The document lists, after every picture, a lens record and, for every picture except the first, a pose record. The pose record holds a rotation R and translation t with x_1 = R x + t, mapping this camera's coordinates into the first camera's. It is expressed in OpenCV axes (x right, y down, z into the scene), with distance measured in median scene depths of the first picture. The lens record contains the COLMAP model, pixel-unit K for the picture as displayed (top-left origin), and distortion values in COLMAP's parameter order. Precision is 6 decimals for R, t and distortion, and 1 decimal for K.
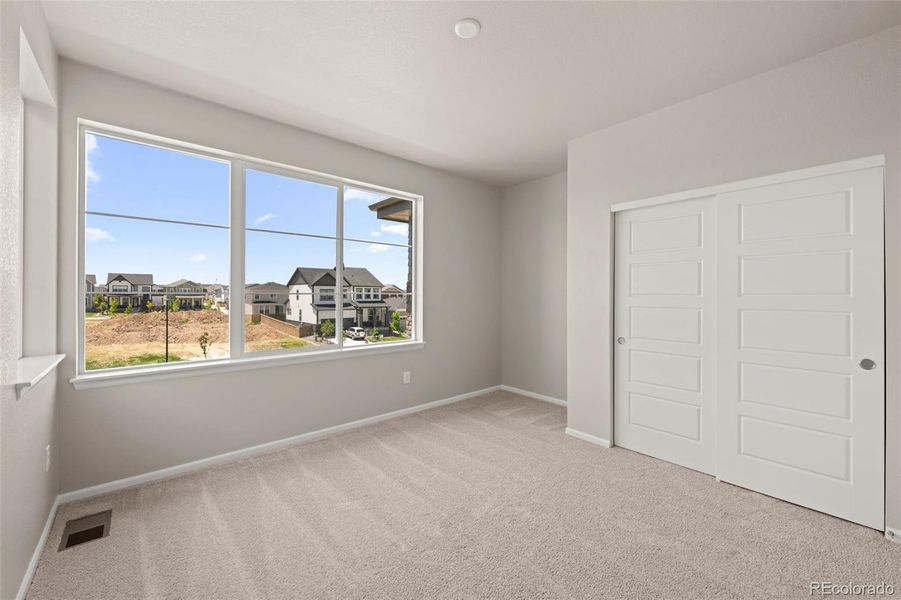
lens RADIAL K [[360.4, 0, 451.8], [0, 360.4, 294.8], [0, 0, 1]] dist [-0.001935, -0.000138]
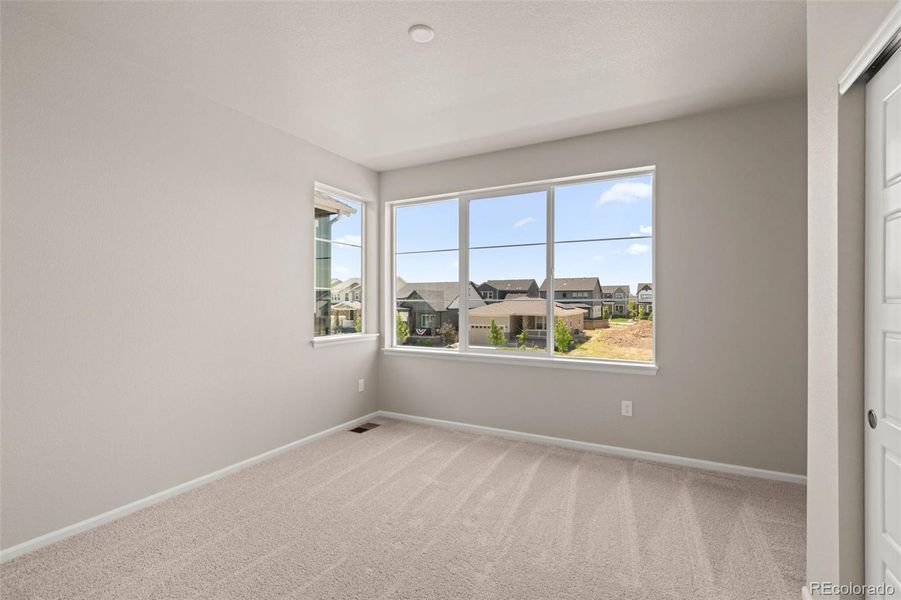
lens RADIAL K [[410.5, 0, 451.2], [0, 410.5, 301.4], [0, 0, 1]] dist [-0.001276, -0.000184]
pose [[0.354939, -0.002179, -0.934887, 0.715295], [-0.002076, 0.999993, -0.003119, 0.004472], [0.934887, 0.003048, 0.354932, 0.425507]]
